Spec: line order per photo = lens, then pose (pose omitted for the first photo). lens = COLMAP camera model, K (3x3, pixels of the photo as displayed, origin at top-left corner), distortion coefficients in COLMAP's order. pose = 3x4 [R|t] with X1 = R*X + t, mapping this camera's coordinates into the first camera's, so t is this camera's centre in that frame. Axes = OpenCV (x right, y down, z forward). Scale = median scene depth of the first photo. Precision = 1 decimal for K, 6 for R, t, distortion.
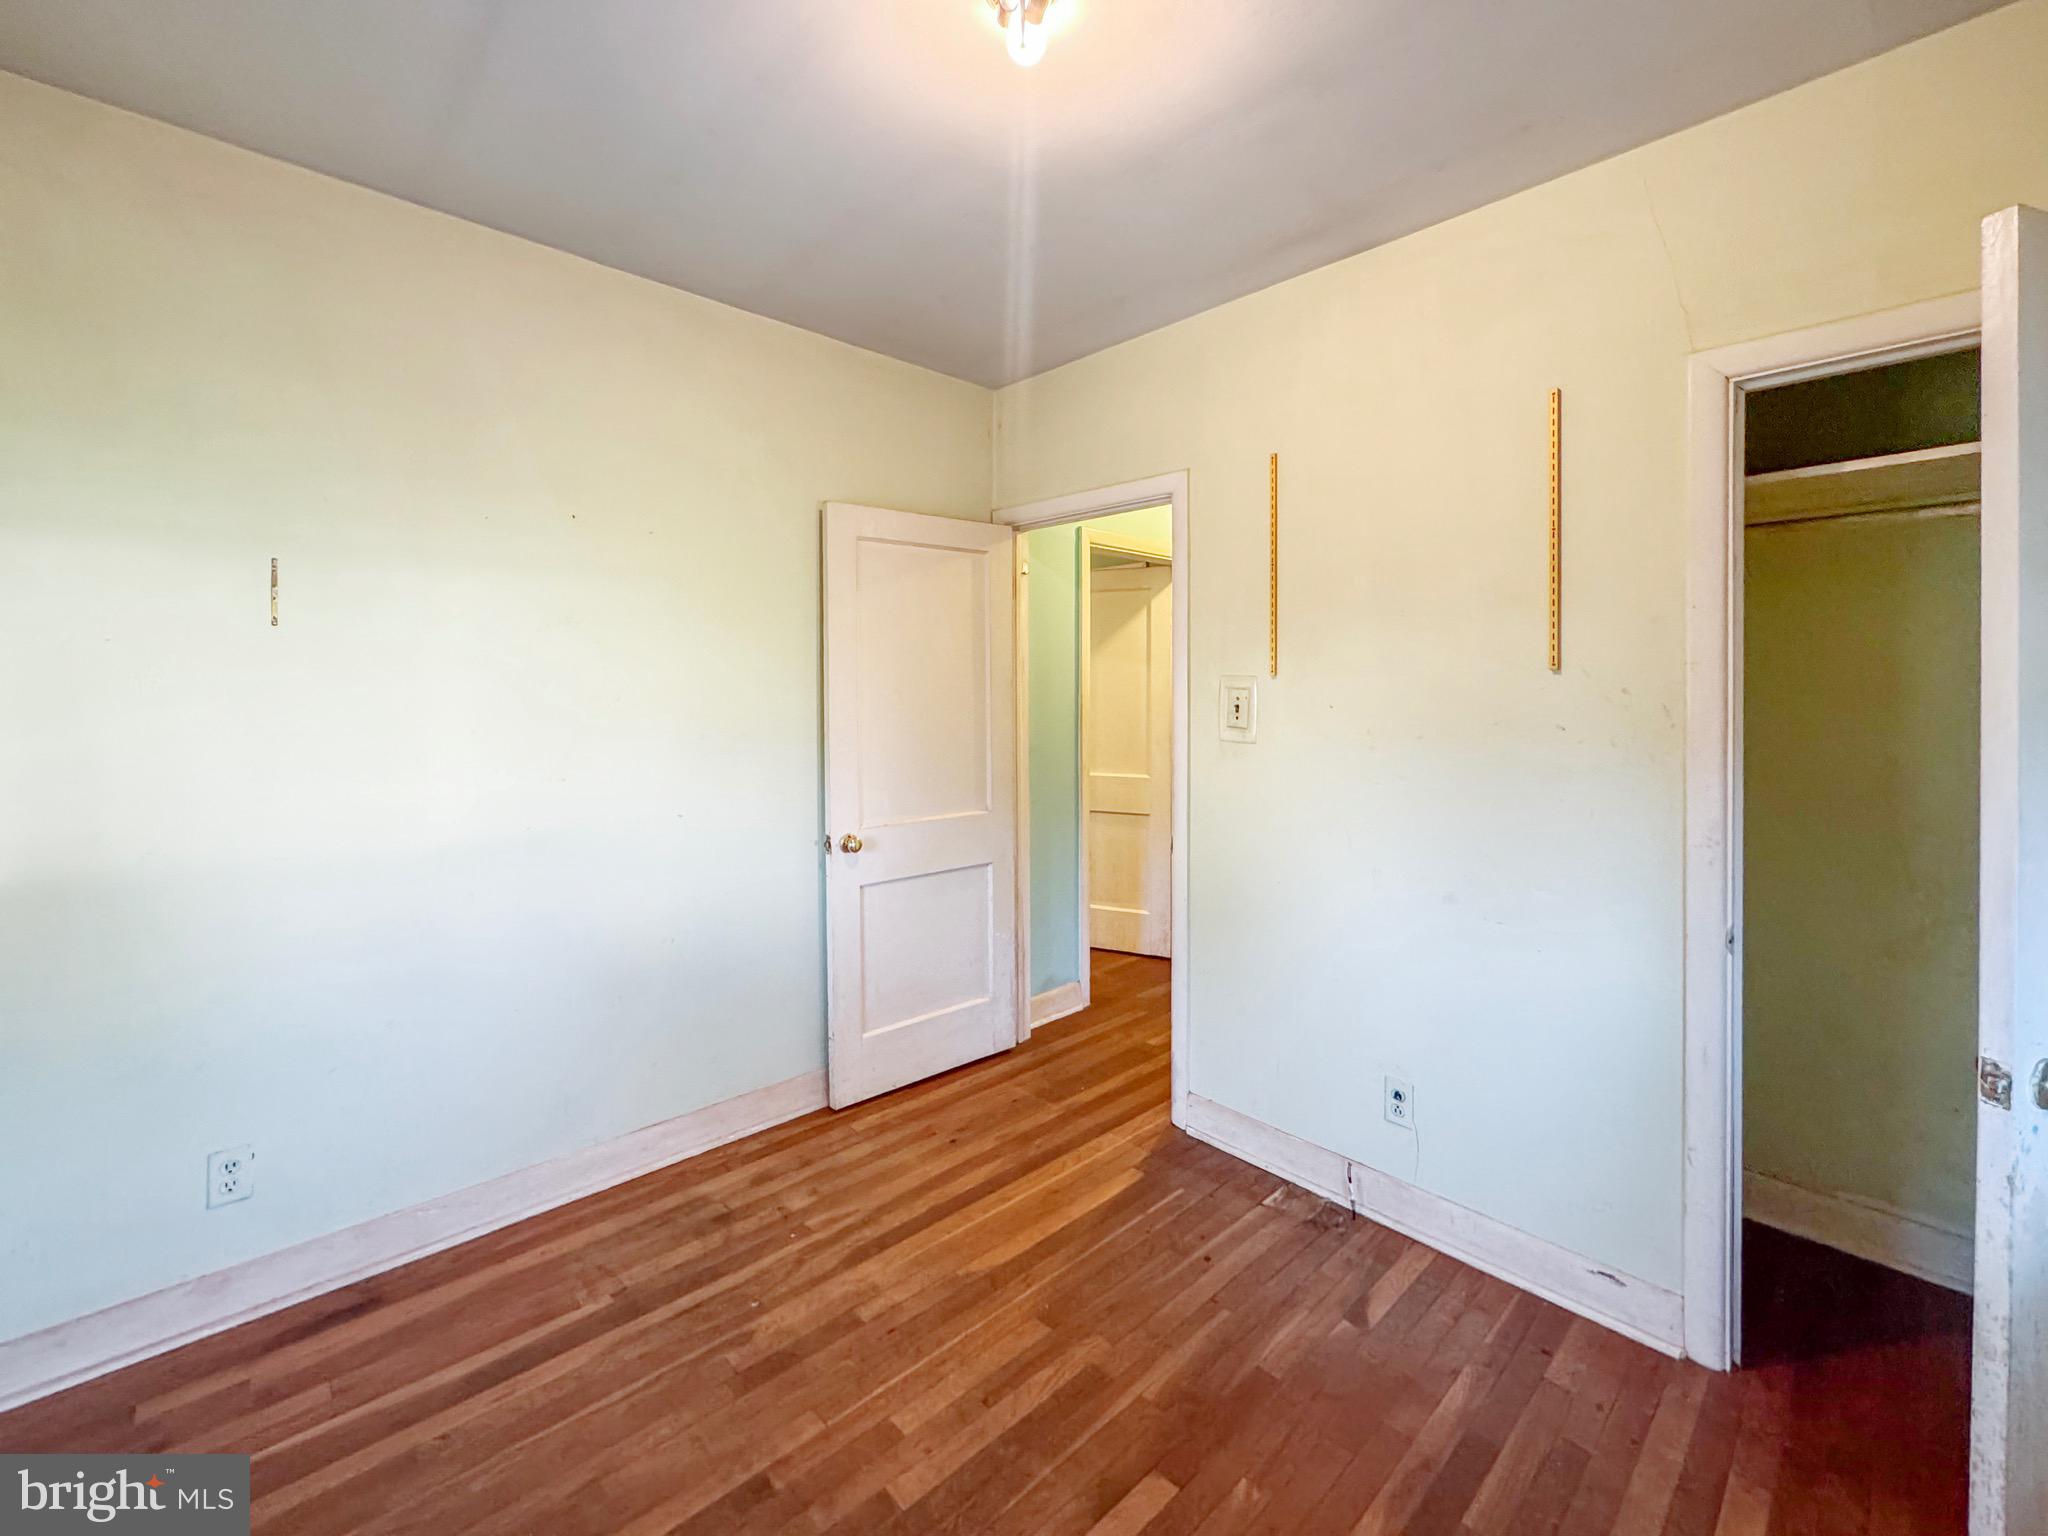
lens RADIAL K [[858.3, 0, 1016.4], [0, 858.3, 682.6], [0, 0, 1]] dist [-0.001197, 0.000093]
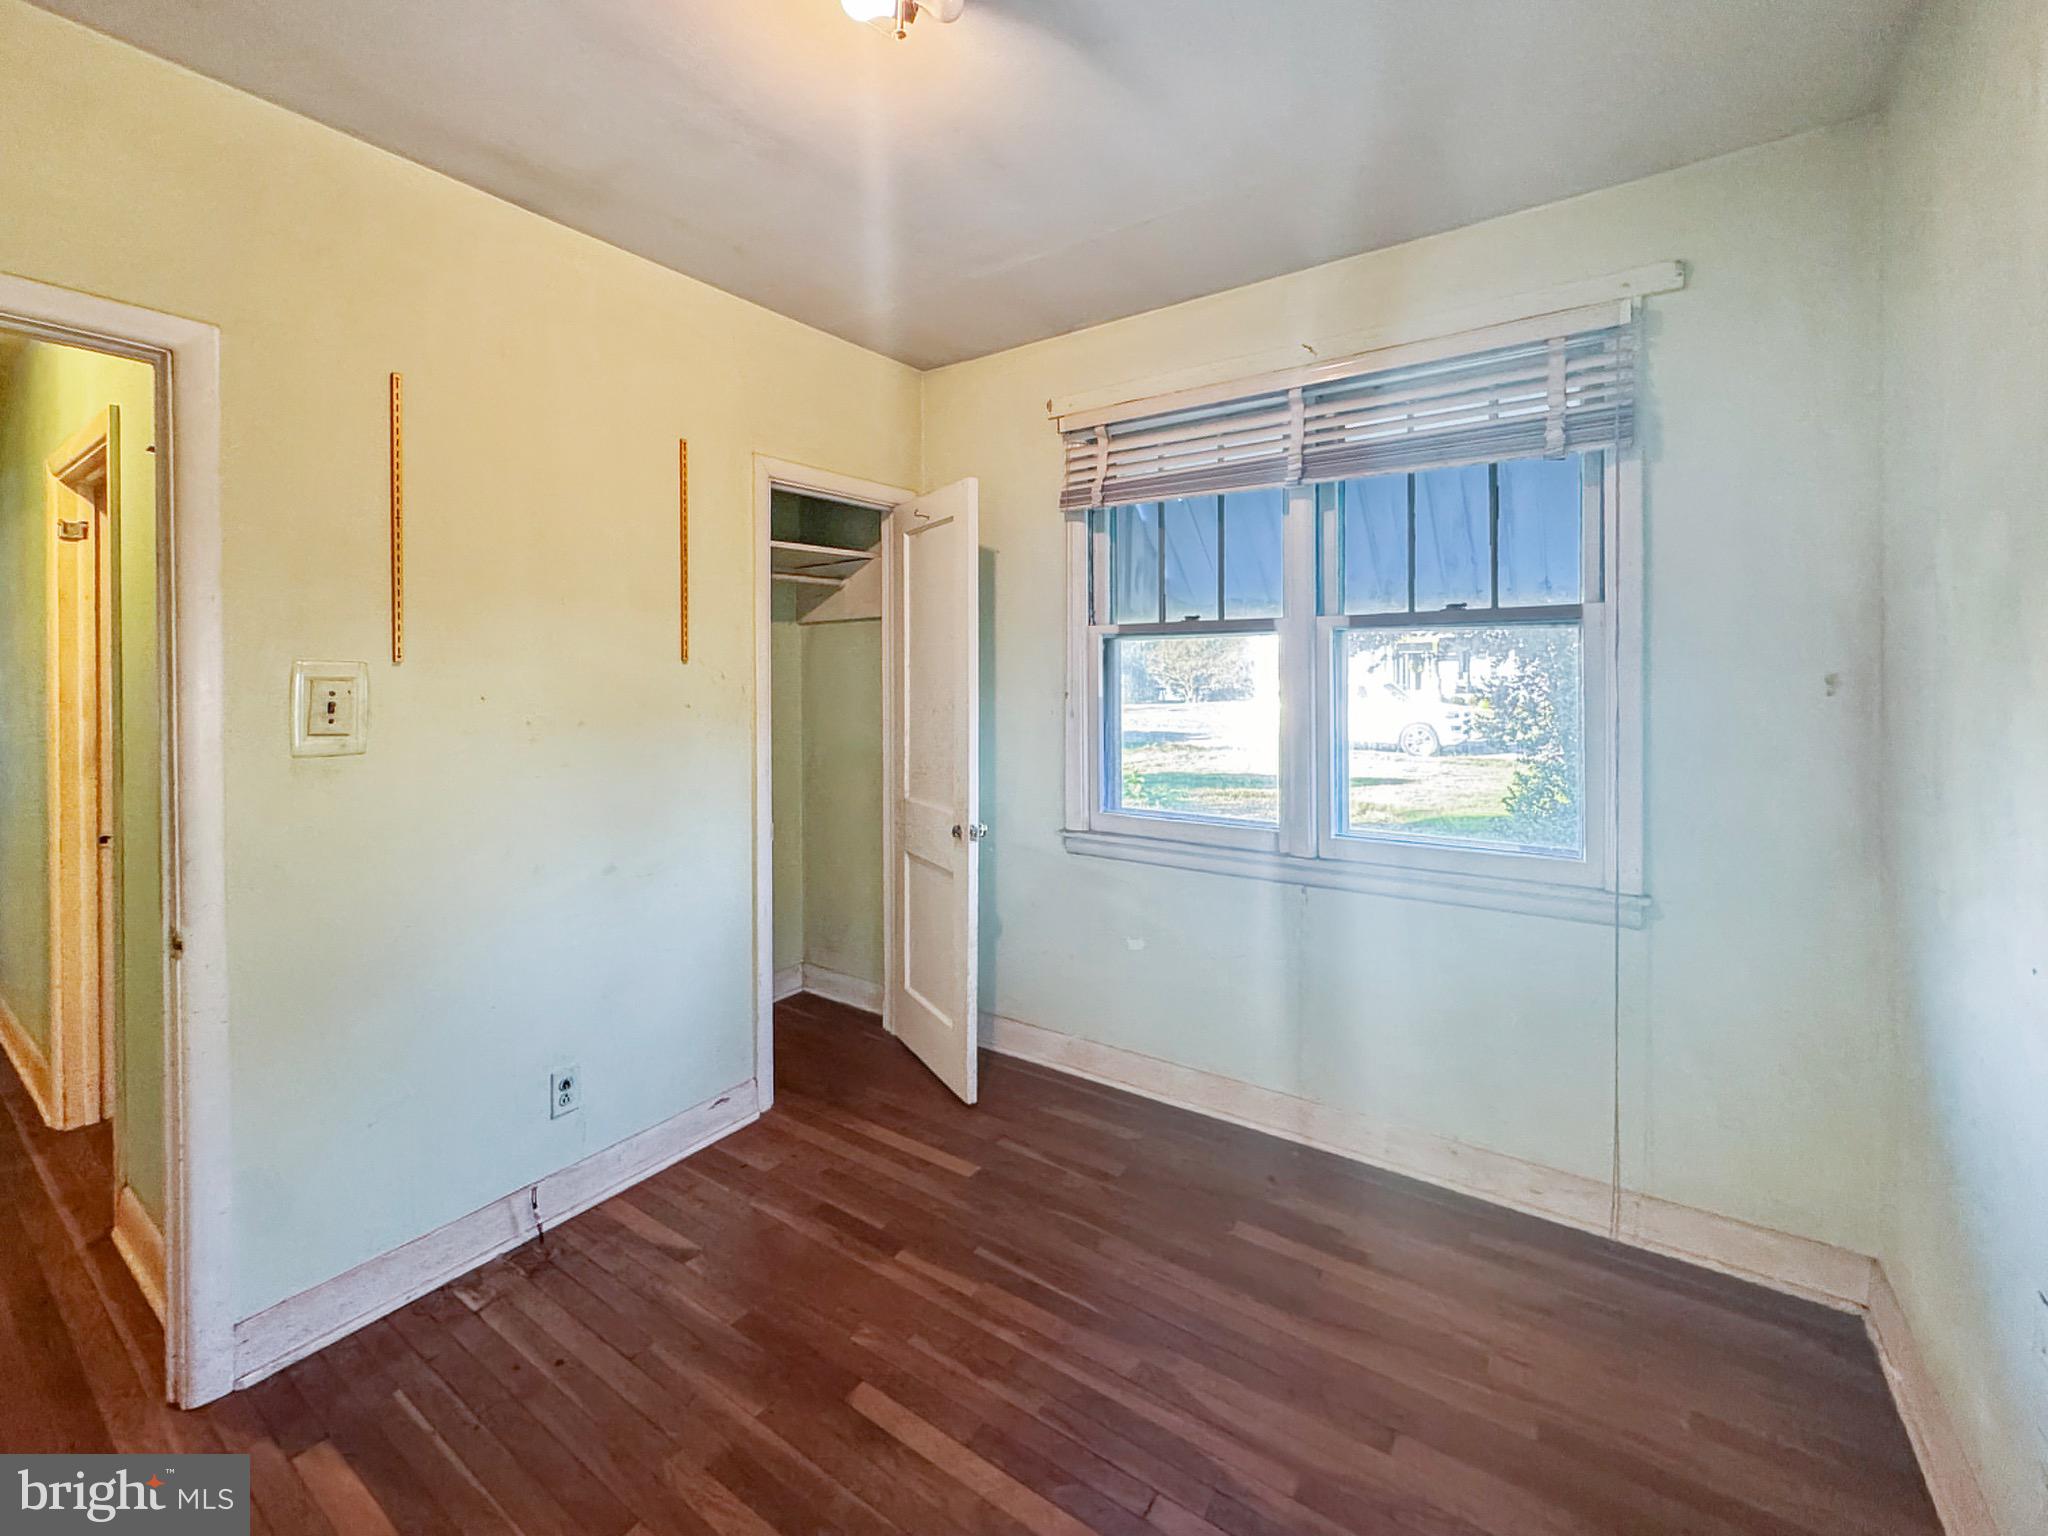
lens RADIAL K [[858.3, 0, 1016.4], [0, 858.3, 682.6], [0, 0, 1]] dist [-0.001197, 0.000093]
pose [[-0.209960, -0.006763, 0.977687, -0.759439], [0.009666, 0.999913, 0.008993, 0.011789], [-0.977662, 0.011338, -0.209876, 0.823638]]
